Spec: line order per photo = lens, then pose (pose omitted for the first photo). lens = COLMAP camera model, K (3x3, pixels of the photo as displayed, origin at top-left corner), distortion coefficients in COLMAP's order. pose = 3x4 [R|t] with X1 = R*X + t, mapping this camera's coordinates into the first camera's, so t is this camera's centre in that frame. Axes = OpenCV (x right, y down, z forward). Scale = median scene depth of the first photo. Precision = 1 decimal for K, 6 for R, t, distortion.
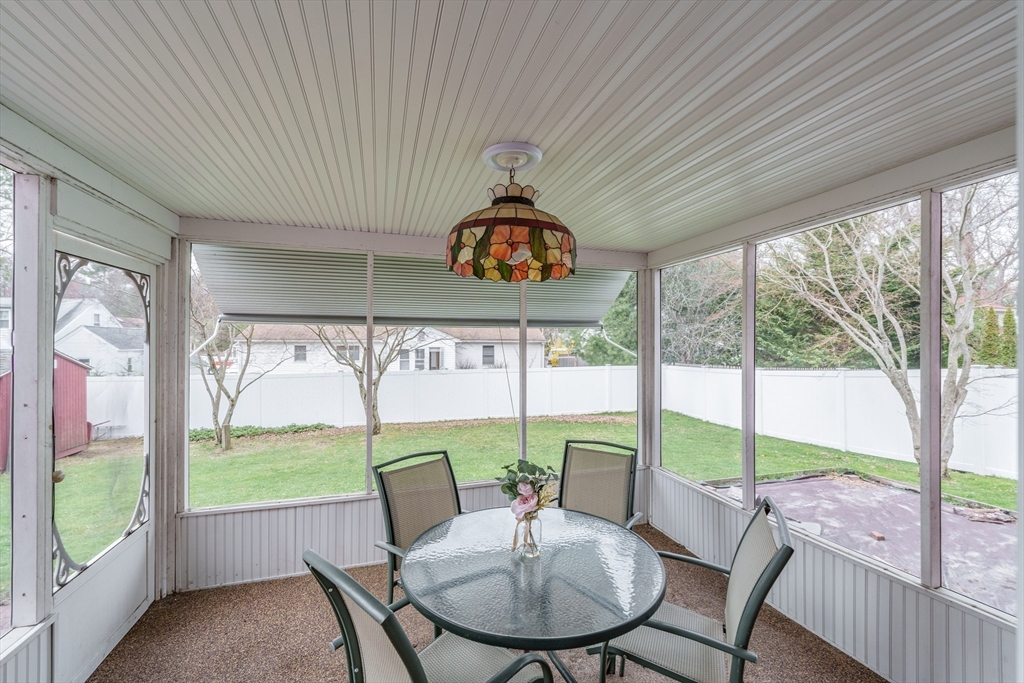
lens RADIAL K [[421.9, 0, 504.0], [0, 421.9, 338.1], [0, 0, 1]] dist [0.000397, 0.000215]
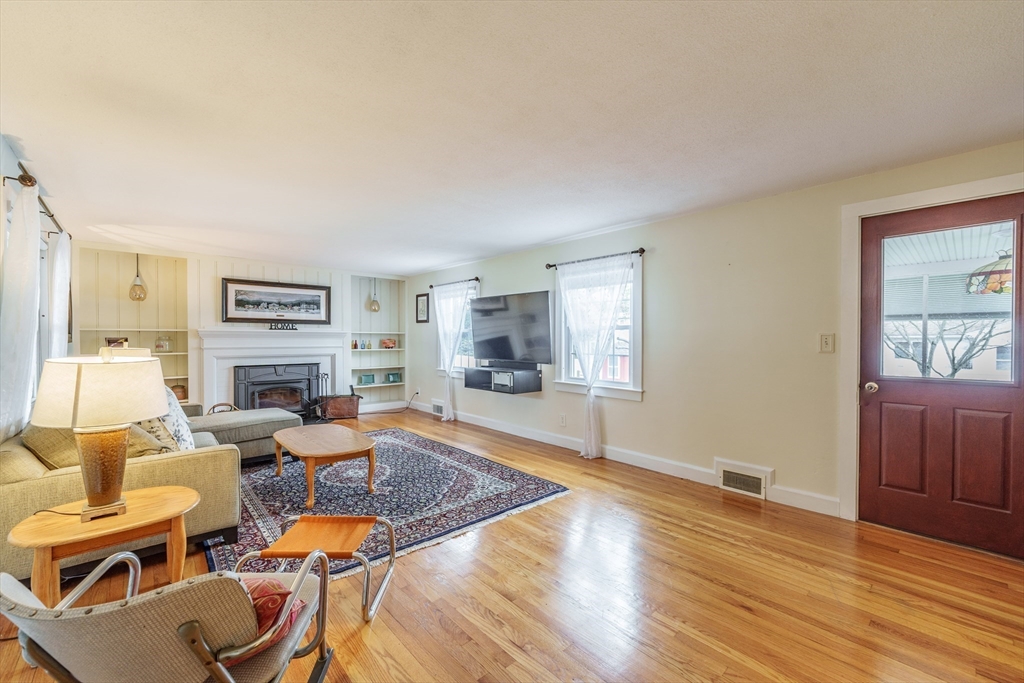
lens RADIAL K [[421.9, 0, 504.0], [0, 421.9, 338.1], [0, 0, 1]] dist [0.000397, 0.000215]
pose [[0.432531, 0.003222, -0.901613, 0.464507], [0.000954, 0.999991, 0.004031, 0.033159], [0.901619, -0.002604, 0.432524, -1.217775]]
